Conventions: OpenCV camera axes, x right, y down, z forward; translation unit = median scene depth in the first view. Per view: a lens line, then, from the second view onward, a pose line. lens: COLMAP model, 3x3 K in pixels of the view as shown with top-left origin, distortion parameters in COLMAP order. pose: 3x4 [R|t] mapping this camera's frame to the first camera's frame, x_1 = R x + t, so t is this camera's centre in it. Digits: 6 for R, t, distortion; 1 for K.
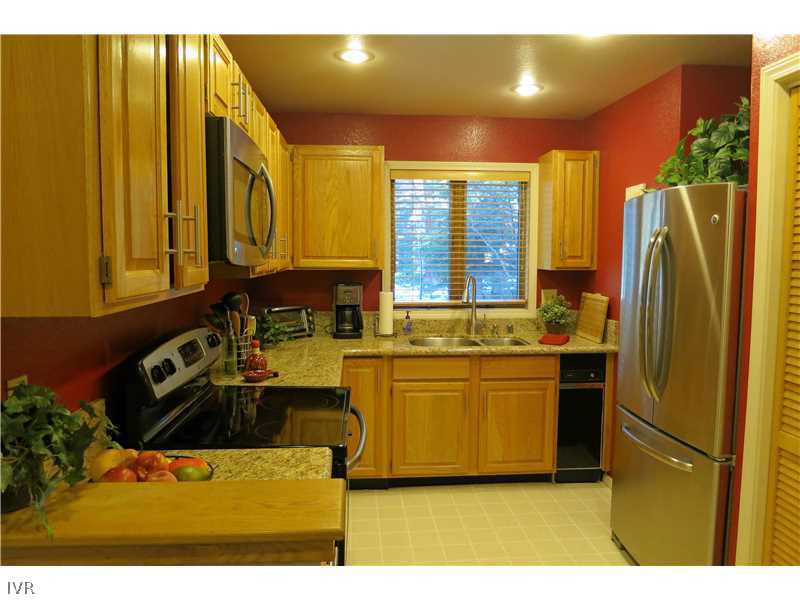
lens RADIAL K [[572.9, 0, 401.2], [0, 572.9, 297.0], [0, 0, 1]] dist [-0.059667, 0.011661]
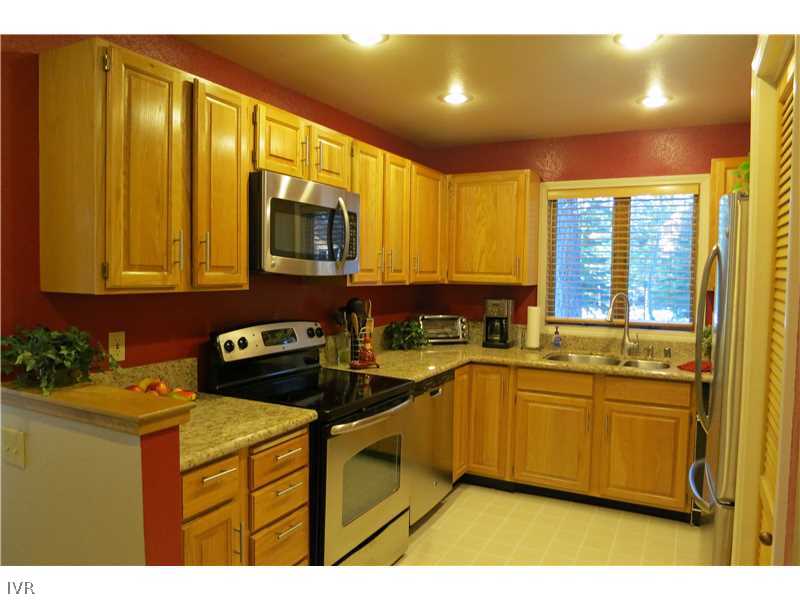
lens RADIAL K [[572.9, 0, 404.4], [0, 572.9, 302.4], [0, 0, 1]] dist [-0.059667, 0.011661]
pose [[0.851027, 0.039993, -0.523597, 0.328698], [-0.053247, 0.998528, -0.010277, 0.006434], [0.522416, 0.036626, 0.851904, -0.015327]]
